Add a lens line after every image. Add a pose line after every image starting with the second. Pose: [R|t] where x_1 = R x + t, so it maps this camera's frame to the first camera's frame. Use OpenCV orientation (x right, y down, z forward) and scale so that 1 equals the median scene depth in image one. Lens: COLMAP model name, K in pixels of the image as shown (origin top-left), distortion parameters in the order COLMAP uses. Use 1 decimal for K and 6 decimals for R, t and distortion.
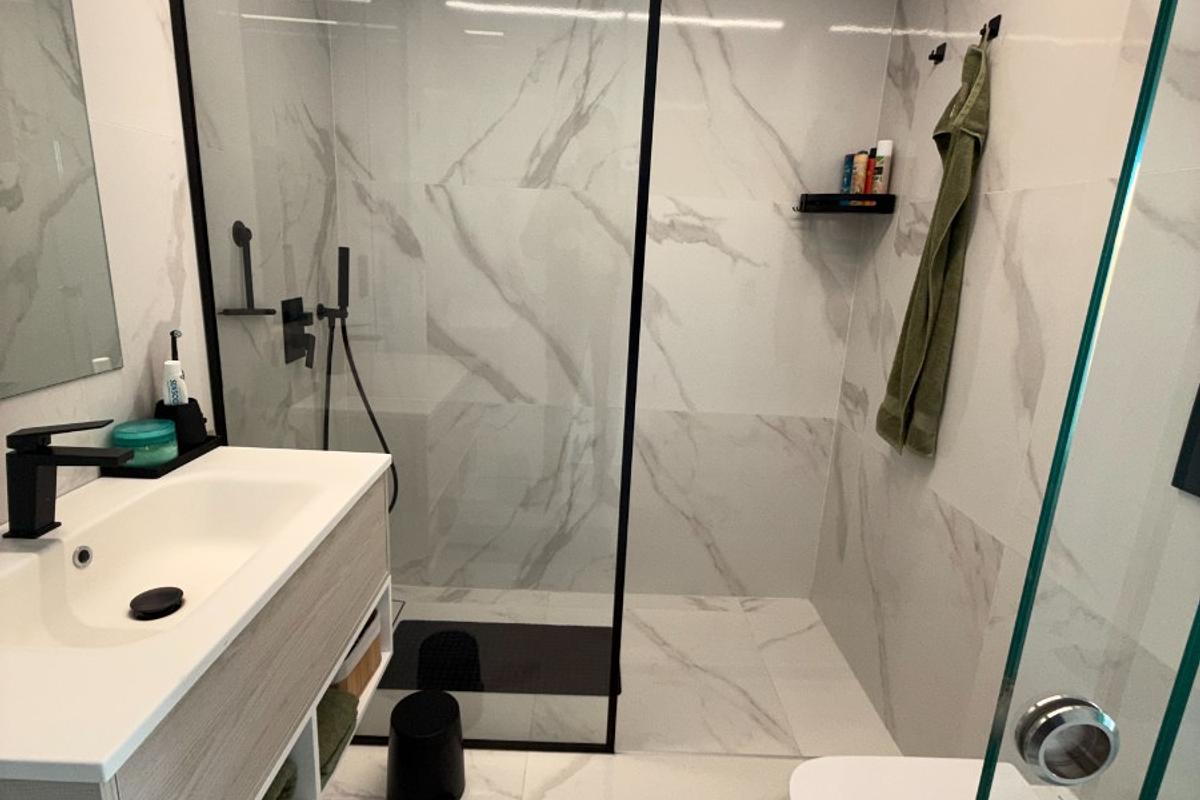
lens RADIAL K [[629.3, 0, 599.0], [0, 629.3, 398.0], [0, 0, 1]] dist [-0.002769, -0.002805]
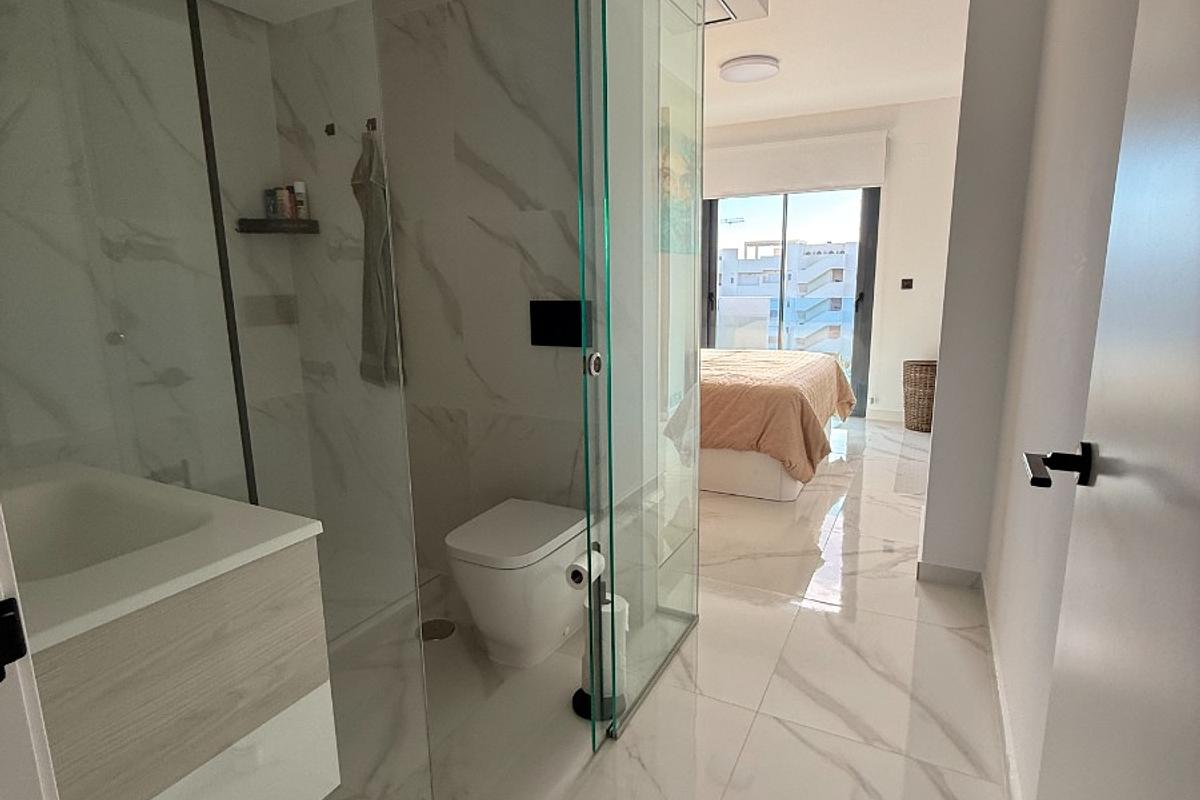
lens RADIAL K [[629.3, 0, 601.5], [0, 629.3, 398.2], [0, 0, 1]] dist [-0.002769, -0.002805]
pose [[0.485716, -0.221800, 0.845509, -0.498529], [0.246817, 0.962712, 0.110758, 0.063773], [-0.838547, 0.154889, 0.522349, -0.215385]]
